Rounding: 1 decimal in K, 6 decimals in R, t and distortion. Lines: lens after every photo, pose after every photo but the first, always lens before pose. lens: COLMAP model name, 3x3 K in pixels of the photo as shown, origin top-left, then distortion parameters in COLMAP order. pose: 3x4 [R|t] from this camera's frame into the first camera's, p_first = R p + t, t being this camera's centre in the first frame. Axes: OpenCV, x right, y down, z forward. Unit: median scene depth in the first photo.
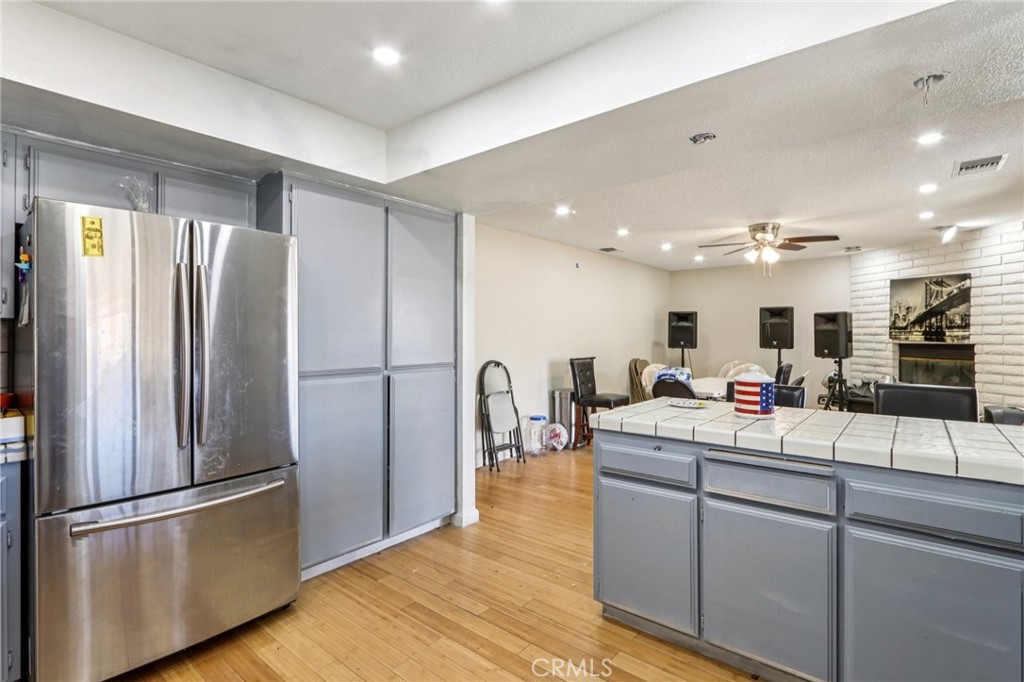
lens RADIAL K [[491.5, 0, 512.0], [0, 491.5, 341.0], [0, 0, 1]] dist [-0.000067, 0.000035]
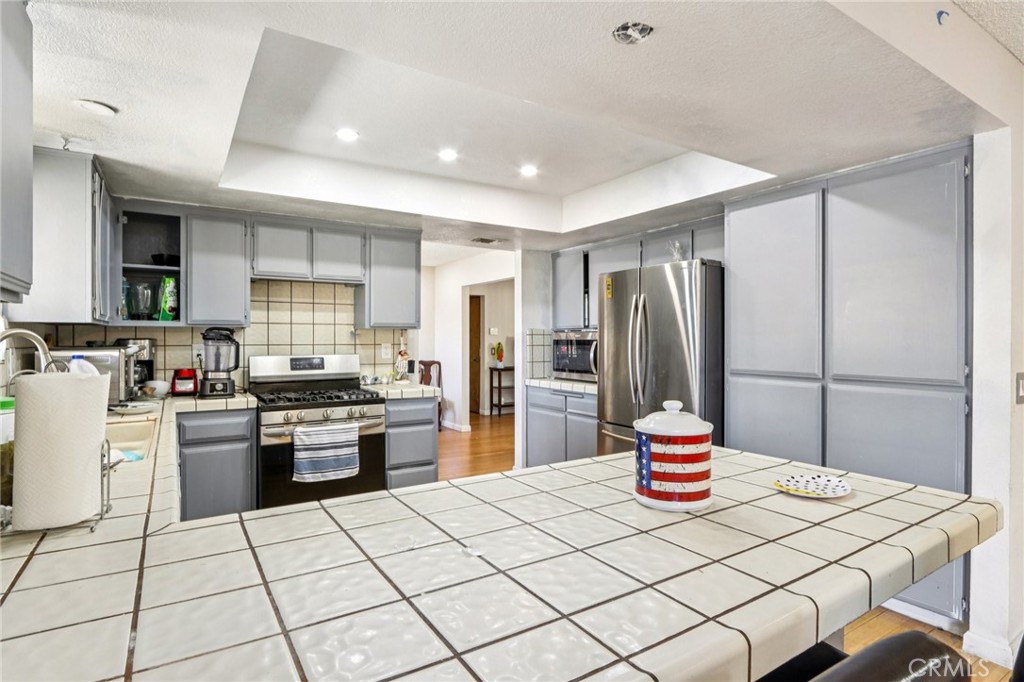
lens RADIAL K [[526.6, 0, 512.0], [0, 526.6, 341.0], [0, 0, 1]] dist [-0.000409, -0.000091]
pose [[-0.304636, 0.000872, -0.952468, 0.788642], [-0.002622, 0.999995, 0.001754, -0.007216], [0.952465, 0.003032, -0.304632, 0.769234]]
